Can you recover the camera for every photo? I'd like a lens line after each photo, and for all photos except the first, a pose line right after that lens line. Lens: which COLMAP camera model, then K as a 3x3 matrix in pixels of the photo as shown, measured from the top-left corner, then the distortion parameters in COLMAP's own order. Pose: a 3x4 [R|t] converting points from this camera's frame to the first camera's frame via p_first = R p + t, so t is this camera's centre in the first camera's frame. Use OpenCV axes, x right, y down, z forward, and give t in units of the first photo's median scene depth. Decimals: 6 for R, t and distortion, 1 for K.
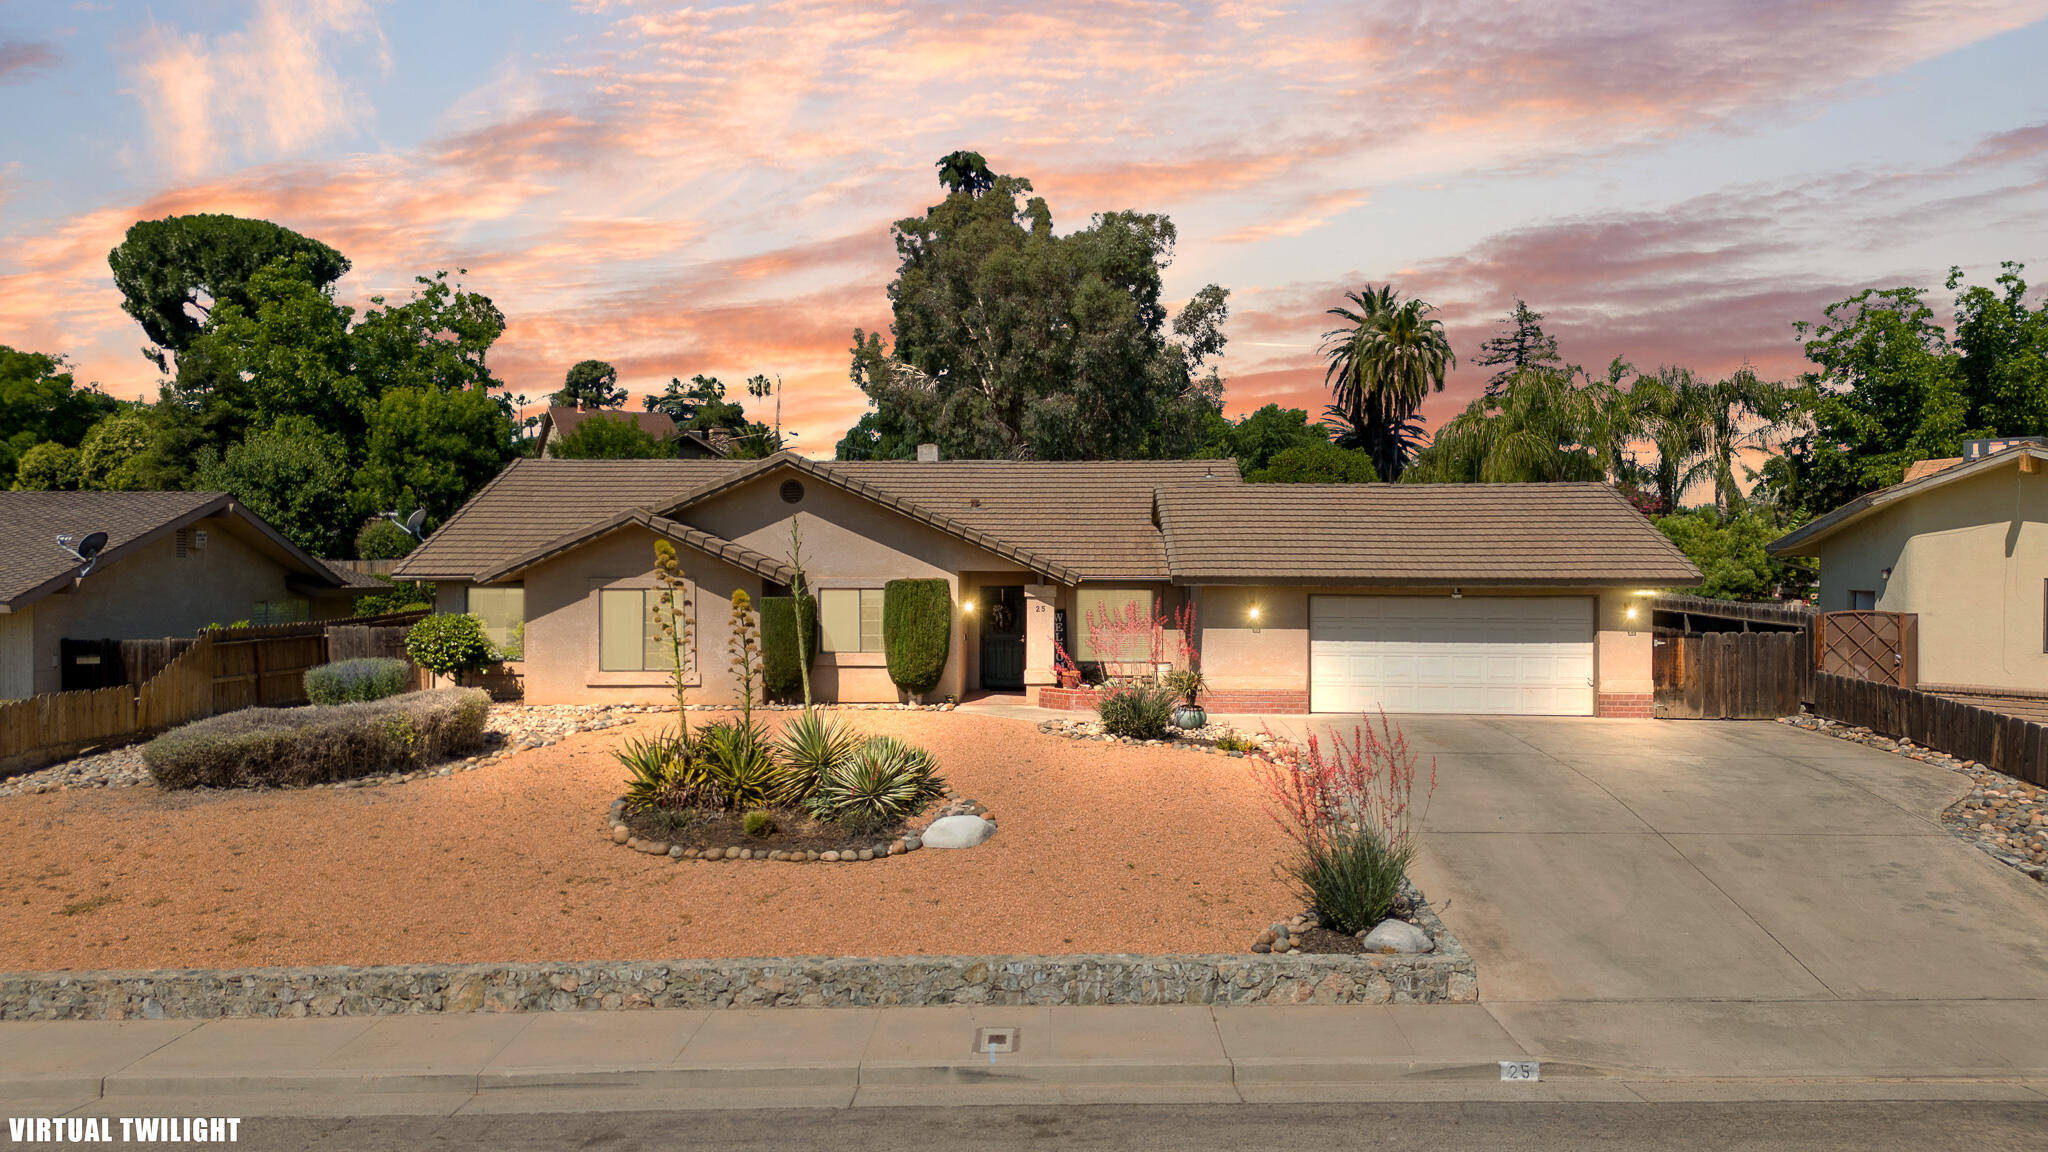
lens RADIAL K [[1426.3, 0, 1024.0], [0, 1426.3, 576.0], [0, 0, 1]] dist [0.075969, -0.072489]
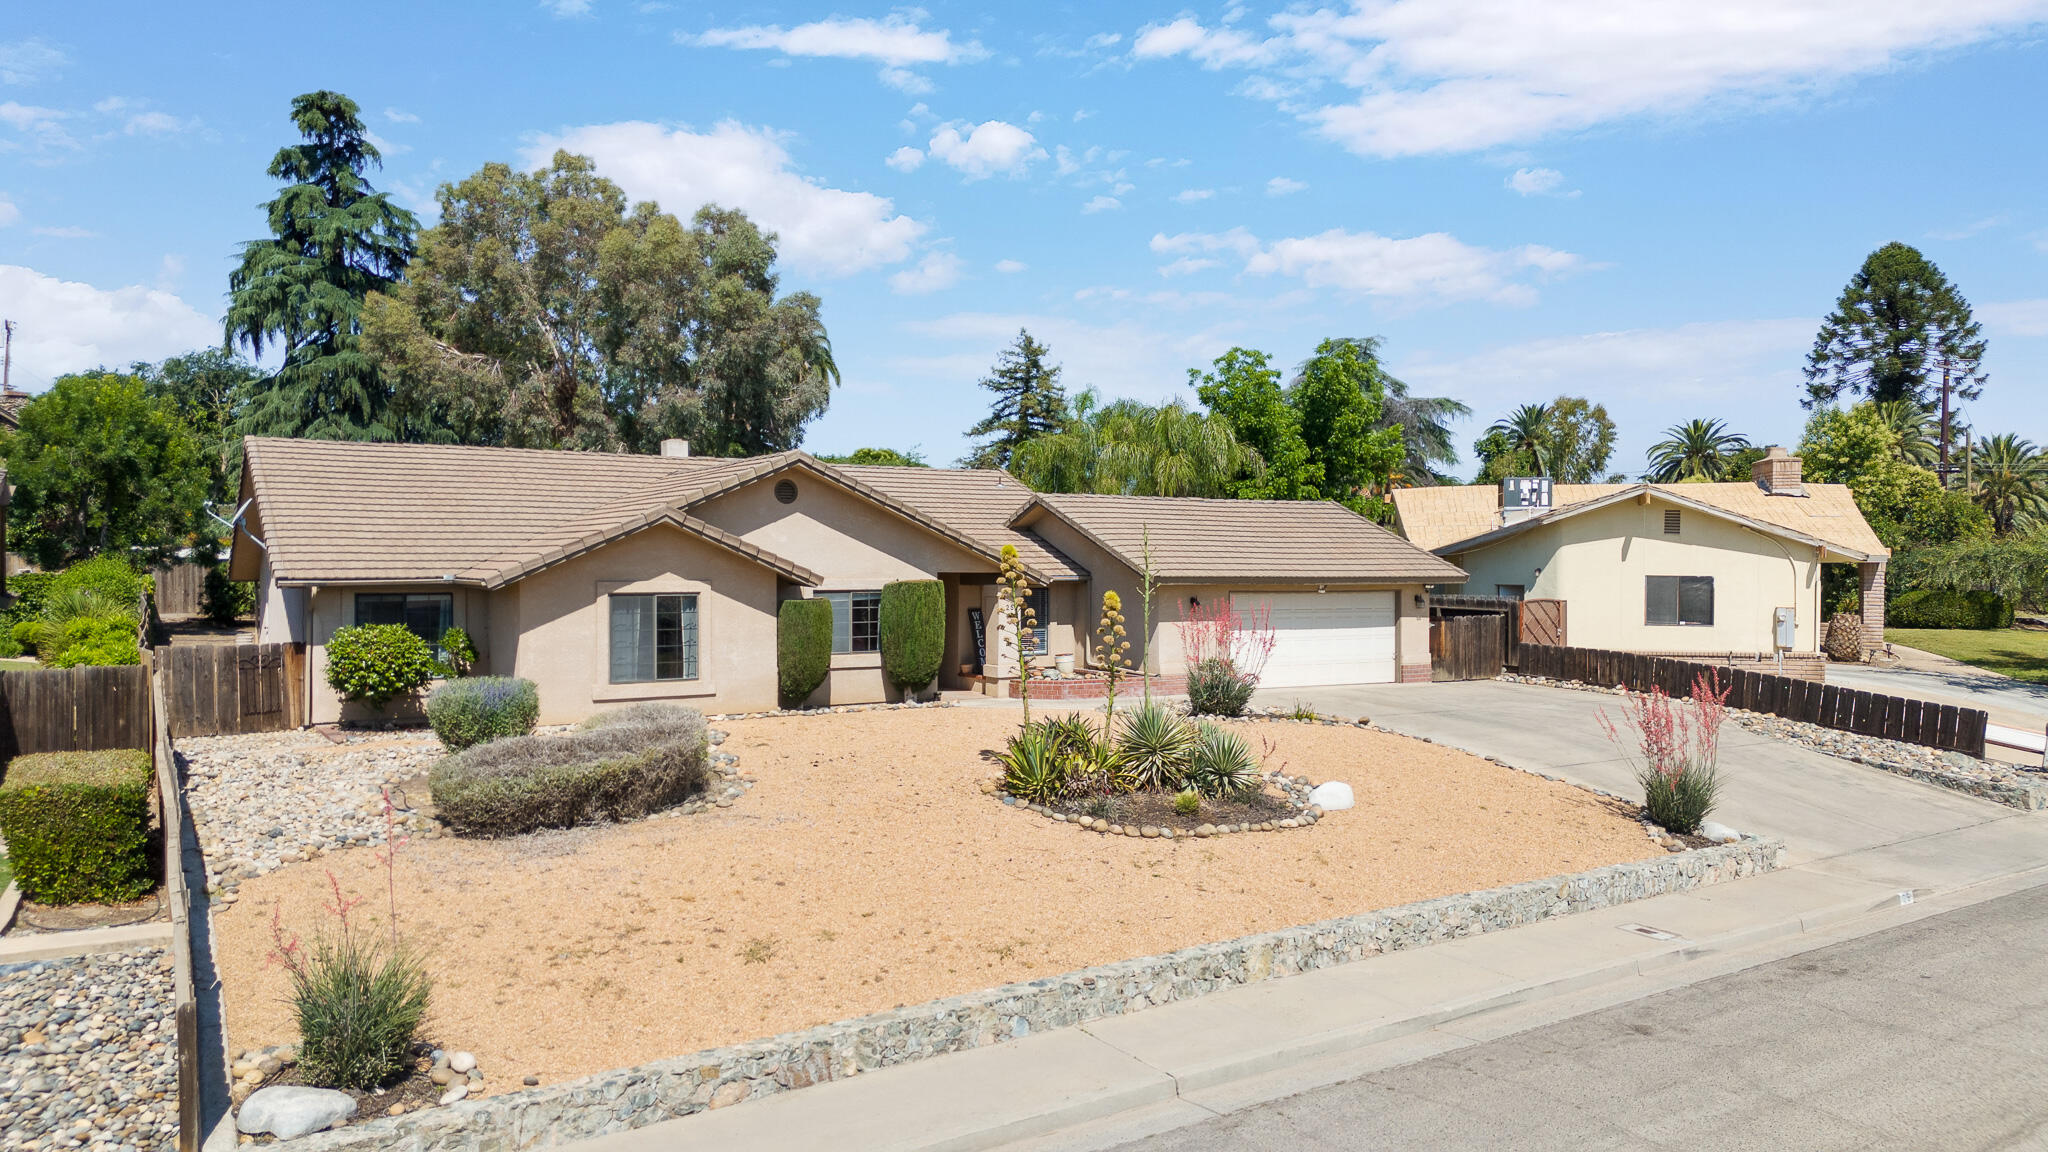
lens RADIAL K [[1419.9, 0, 1024.0], [0, 1419.9, 576.0], [0, 0, 1]] dist [0.077685, -0.072351]
pose [[0.835138, -0.004074, 0.550025, -0.790262], [0.003148, 0.999992, 0.002627, -0.005037], [-0.550031, -0.000462, 0.835144, 0.138382]]
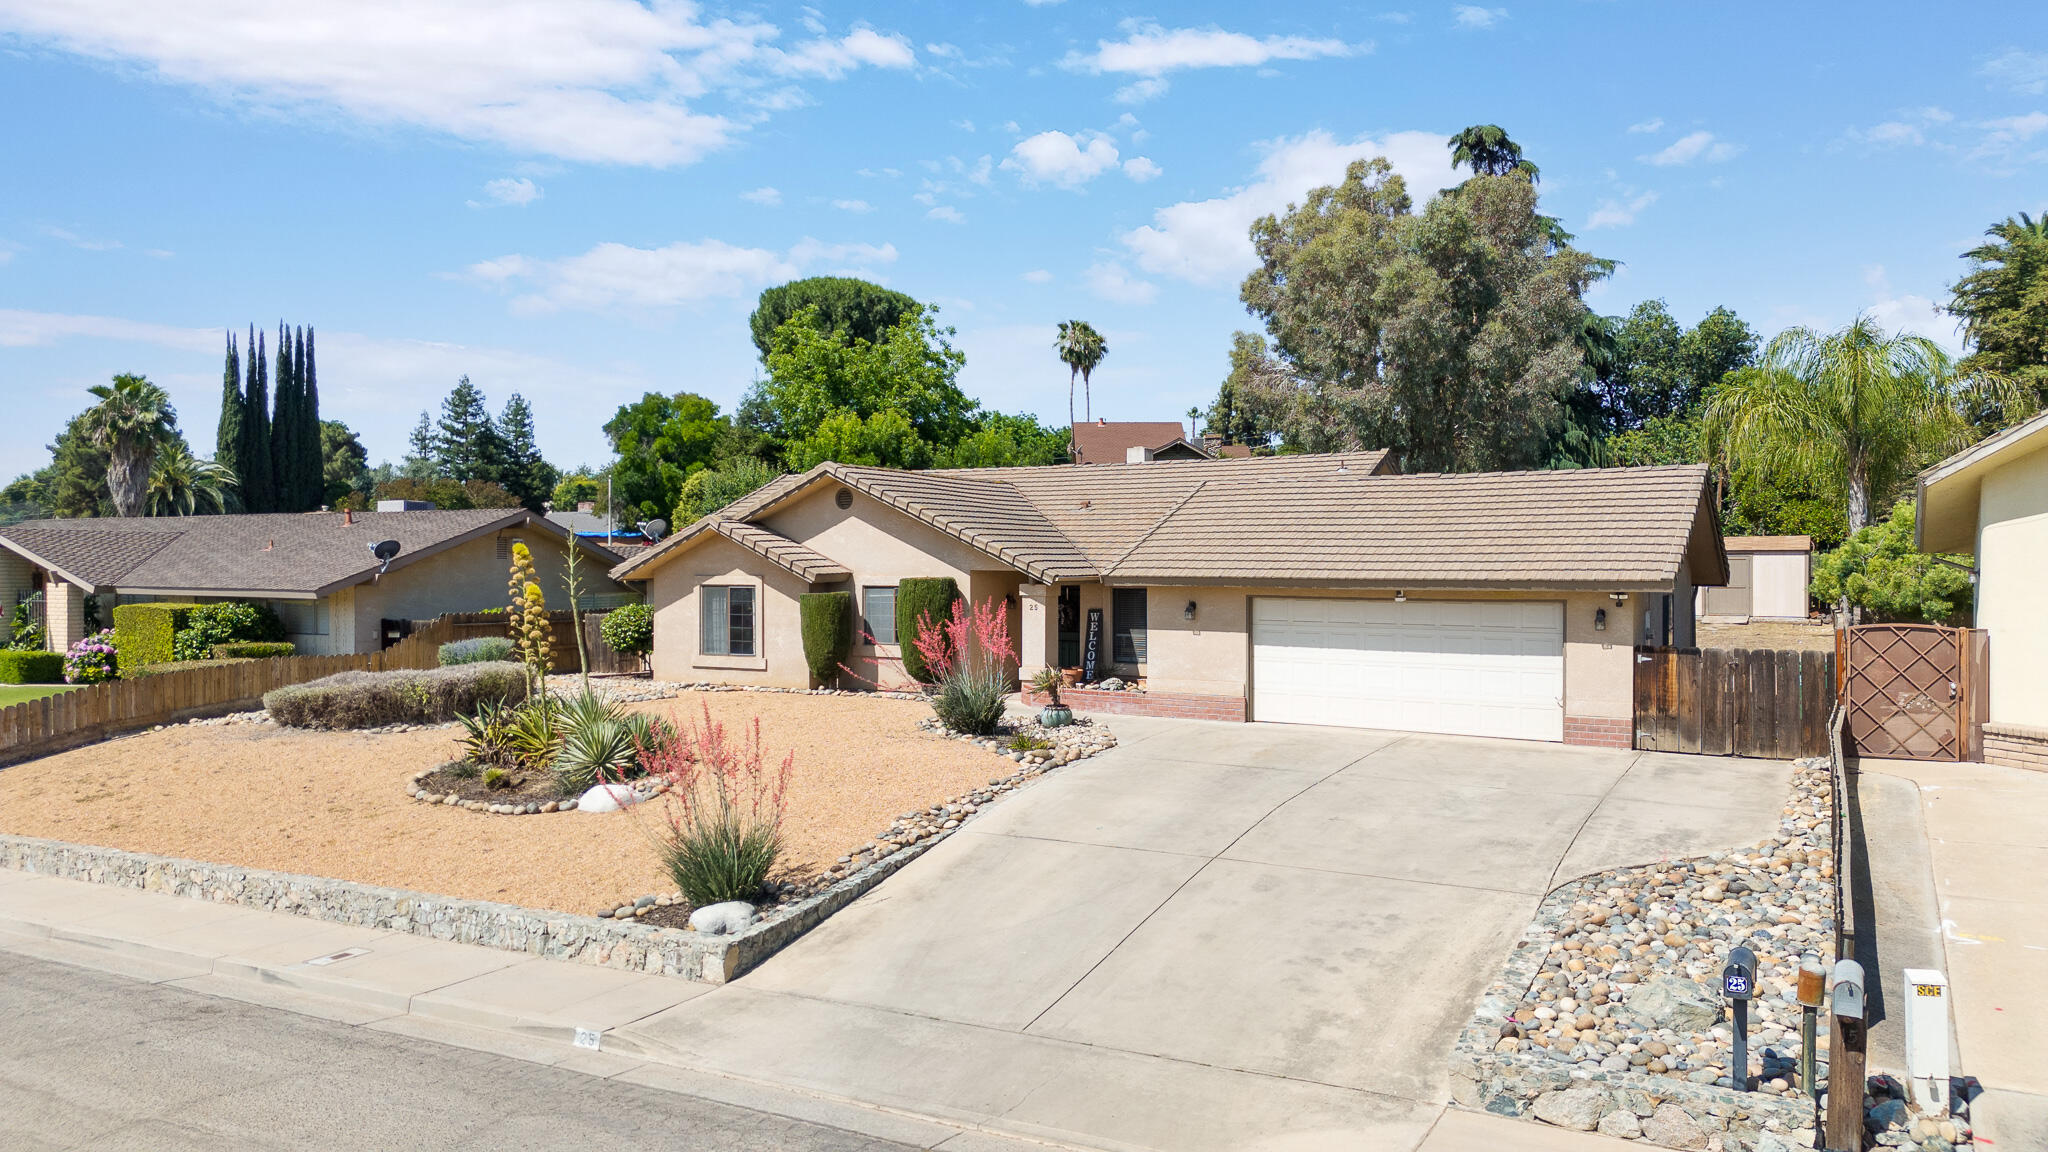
lens RADIAL K [[1426.3, 0, 1024.0], [0, 1426.3, 576.0], [0, 0, 1]] dist [0.075969, -0.072489]
pose [[0.876022, 0.003955, -0.482255, 0.692578], [-0.004897, 0.999988, -0.000695, 0.001592], [0.482246, 0.002970, 0.876031, 0.138330]]
